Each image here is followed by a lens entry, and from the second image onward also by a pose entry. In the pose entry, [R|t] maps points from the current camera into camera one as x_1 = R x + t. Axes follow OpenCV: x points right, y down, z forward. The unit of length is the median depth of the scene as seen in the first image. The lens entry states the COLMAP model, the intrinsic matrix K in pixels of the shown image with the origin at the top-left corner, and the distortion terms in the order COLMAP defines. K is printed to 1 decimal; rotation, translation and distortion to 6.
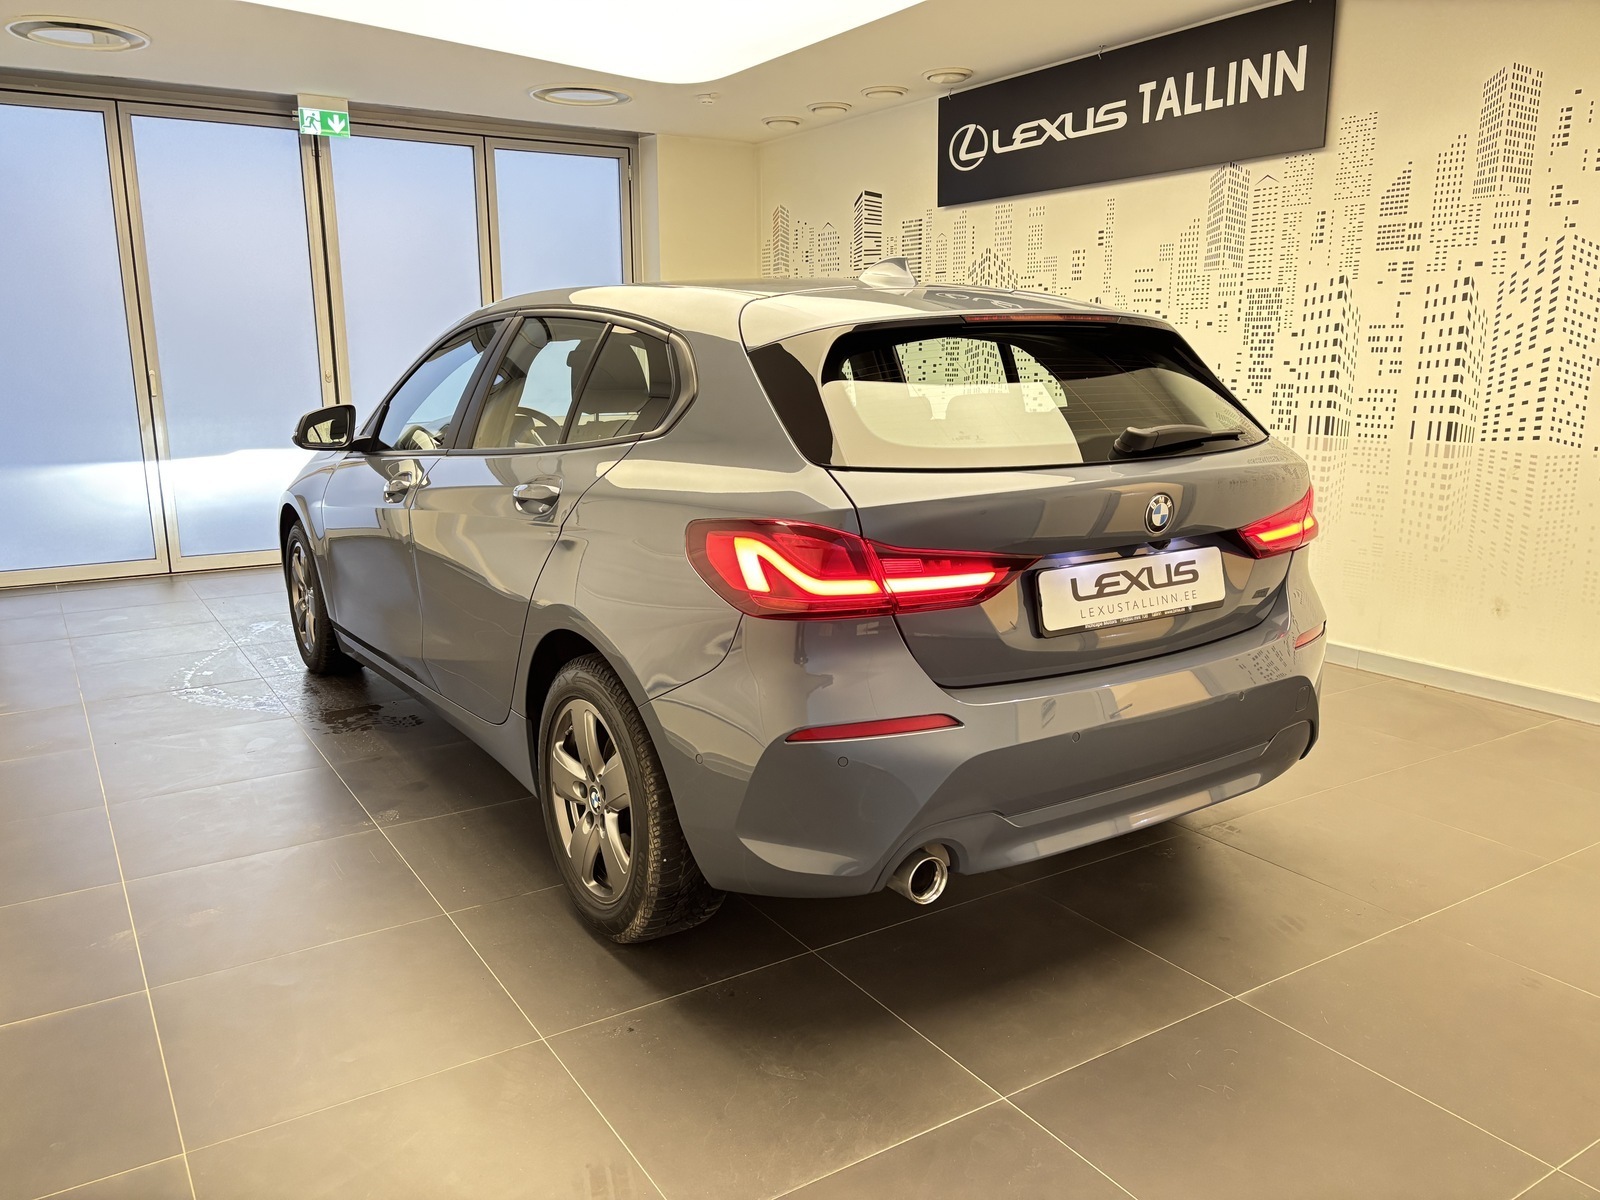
lens RADIAL K [[1211.5, 0, 801.5], [0, 1211.5, 617.2], [0, 0, 1]] dist [0.046371, -0.035682]
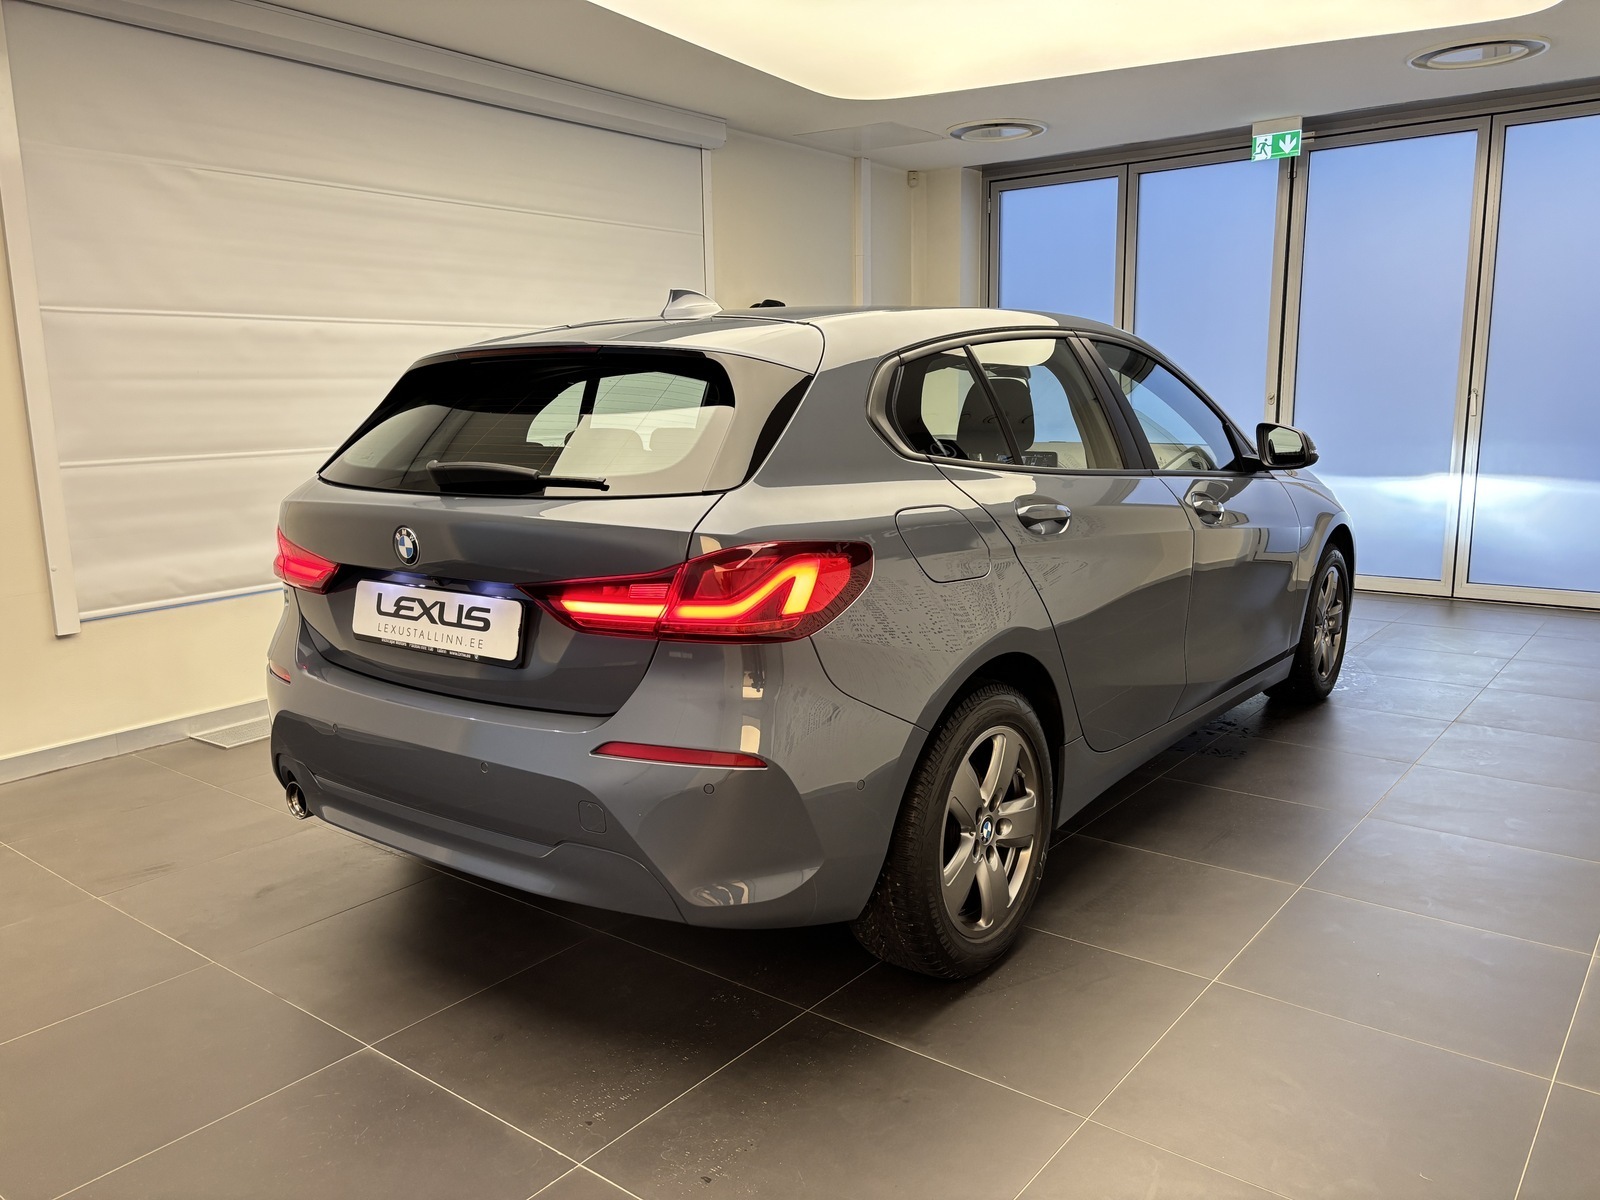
lens RADIAL K [[1211.5, 0, 791.6], [0, 1211.5, 603.0], [0, 0, 1]] dist [0.046371, -0.035682]
pose [[0.334541, 0.167711, -0.927338, 1.264882], [-0.187740, 0.976173, 0.108815, -0.196361], [0.923491, 0.137695, 0.358056, 0.879119]]
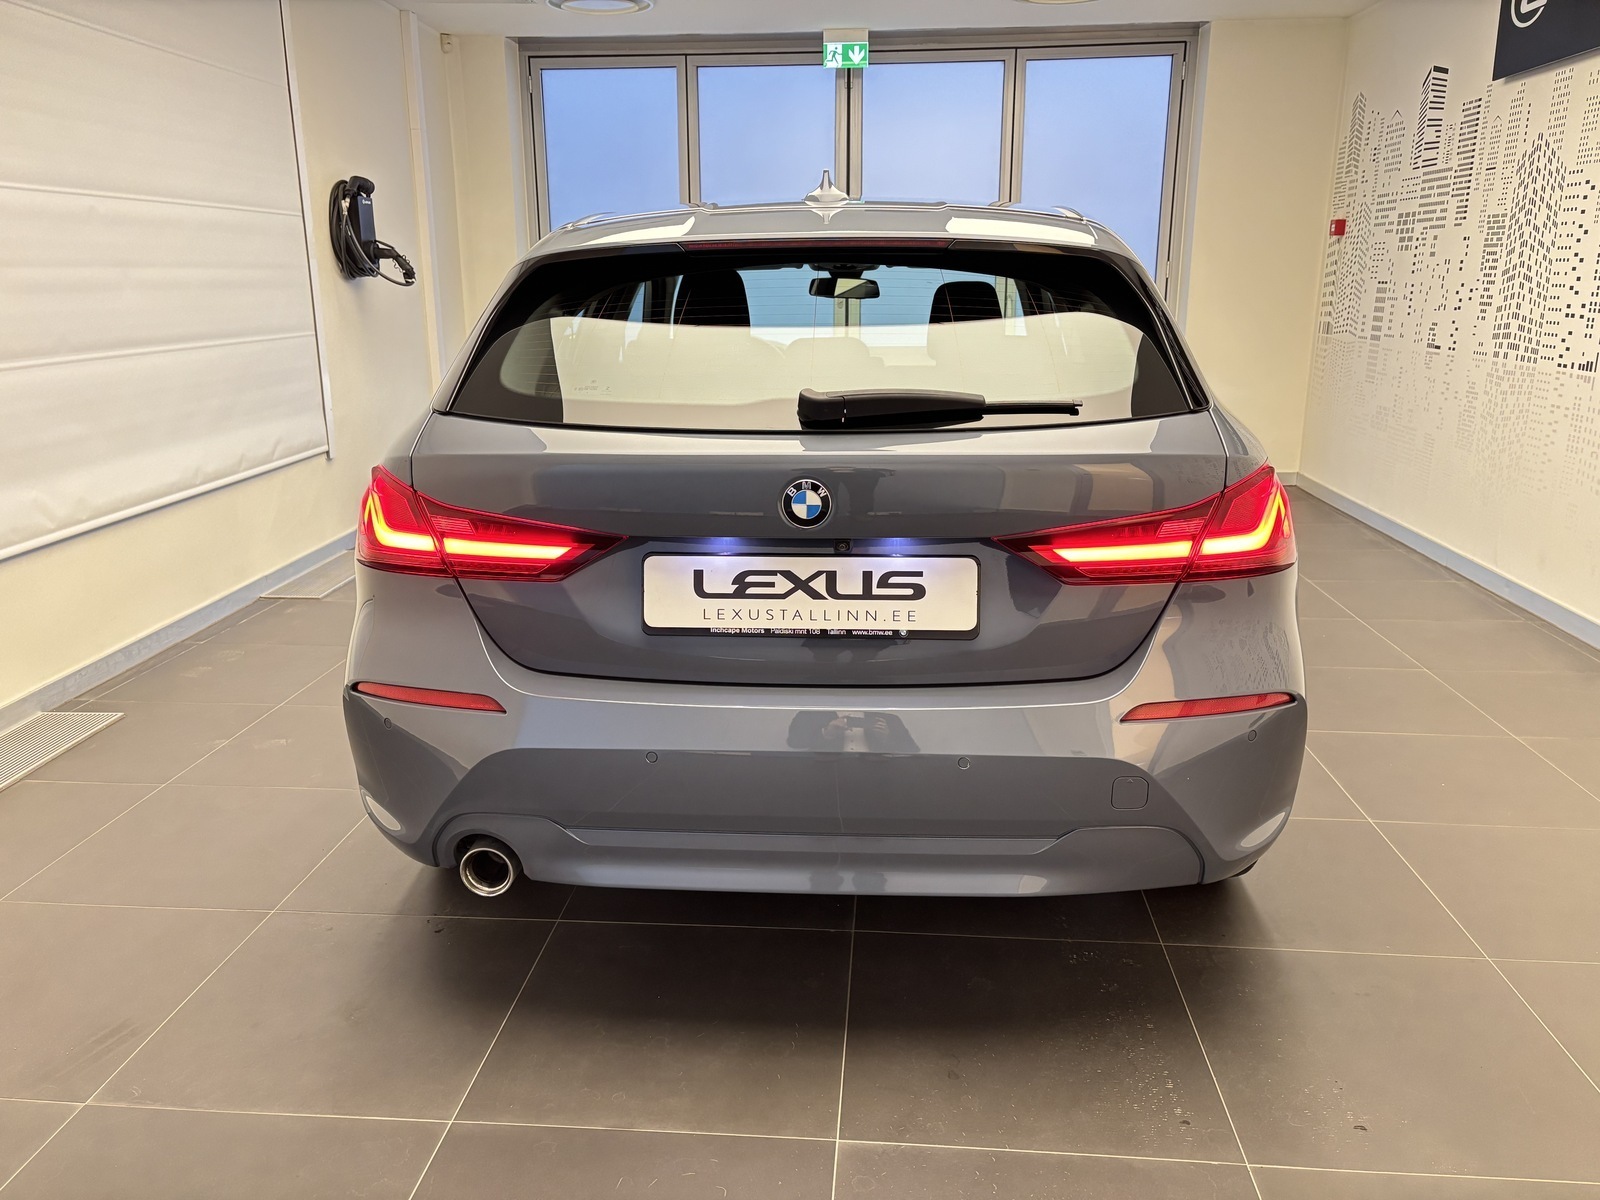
lens RADIAL K [[1211.5, 0, 795.0], [0, 1211.5, 586.1], [0, 0, 1]] dist [0.046371, -0.035682]
pose [[0.797213, 0.153901, -0.583752, 0.700815], [-0.129511, 0.988046, 0.083620, -0.090592], [0.589643, 0.008940, 0.807614, 0.346260]]
